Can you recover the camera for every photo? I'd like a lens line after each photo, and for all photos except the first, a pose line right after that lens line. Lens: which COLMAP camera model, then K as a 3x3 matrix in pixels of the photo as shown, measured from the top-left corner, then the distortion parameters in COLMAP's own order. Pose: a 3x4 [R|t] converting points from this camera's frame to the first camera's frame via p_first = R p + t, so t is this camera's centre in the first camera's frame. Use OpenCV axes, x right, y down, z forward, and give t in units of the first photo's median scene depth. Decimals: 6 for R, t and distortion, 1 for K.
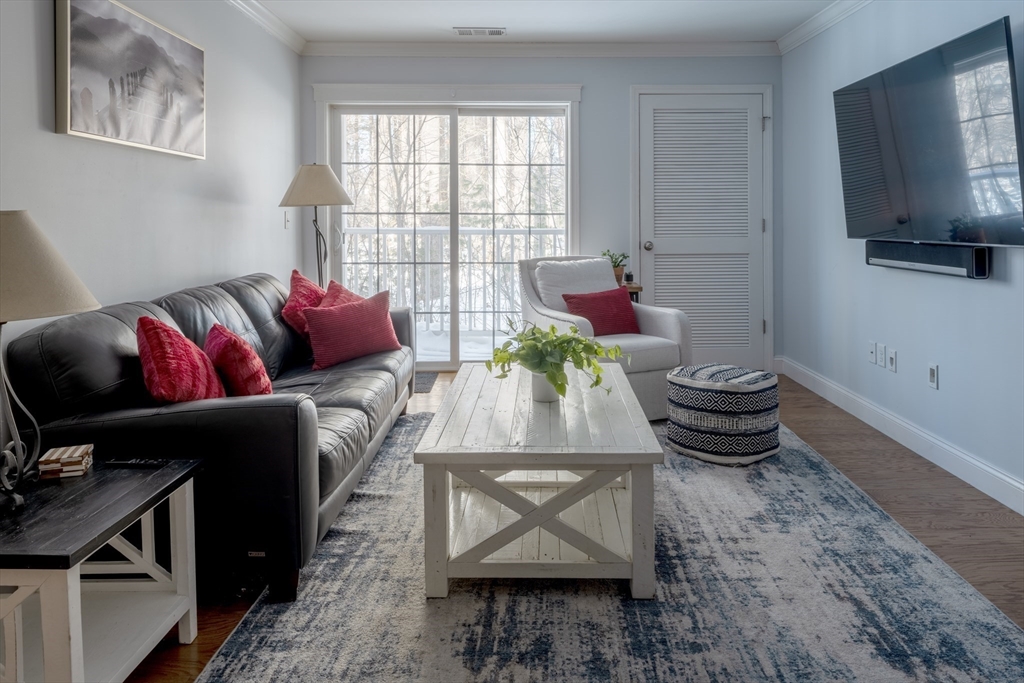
lens RADIAL K [[696.6, 0, 541.8], [0, 696.6, 222.7], [0, 0, 1]] dist [0.008722, -0.000748]
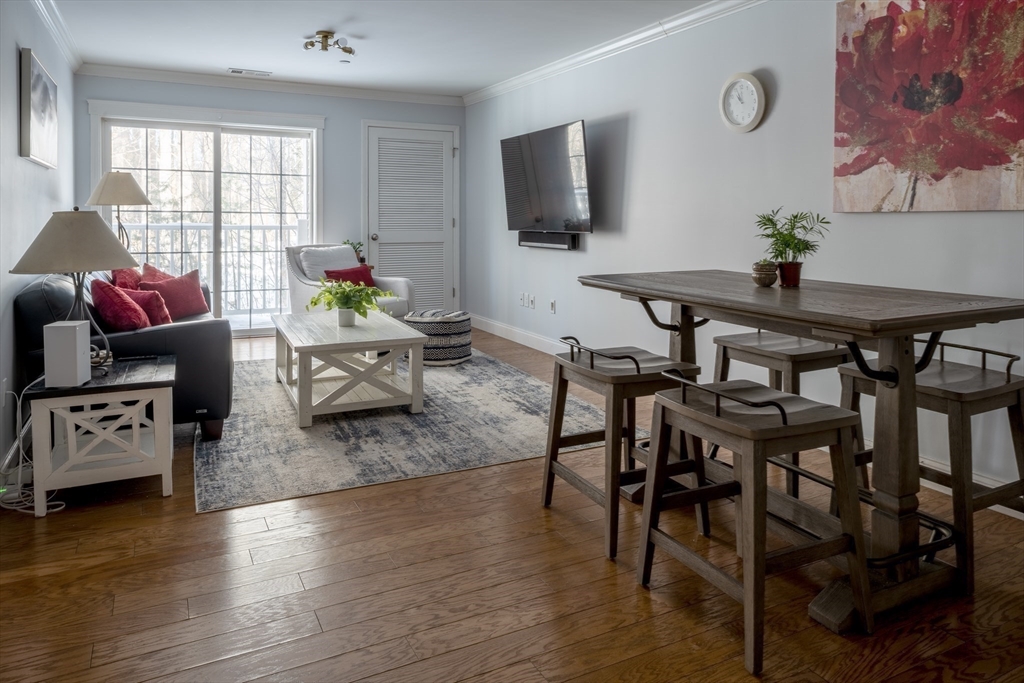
lens RADIAL K [[696.6, 0, 541.8], [0, 696.6, 222.7], [0, 0, 1]] dist [0.008722, -0.000748]
pose [[0.887059, 0.004161, 0.461638, -0.250917], [-0.004708, 0.999989, 0.000035, 0.004048], [-0.461632, -0.002204, 0.887069, -0.494415]]
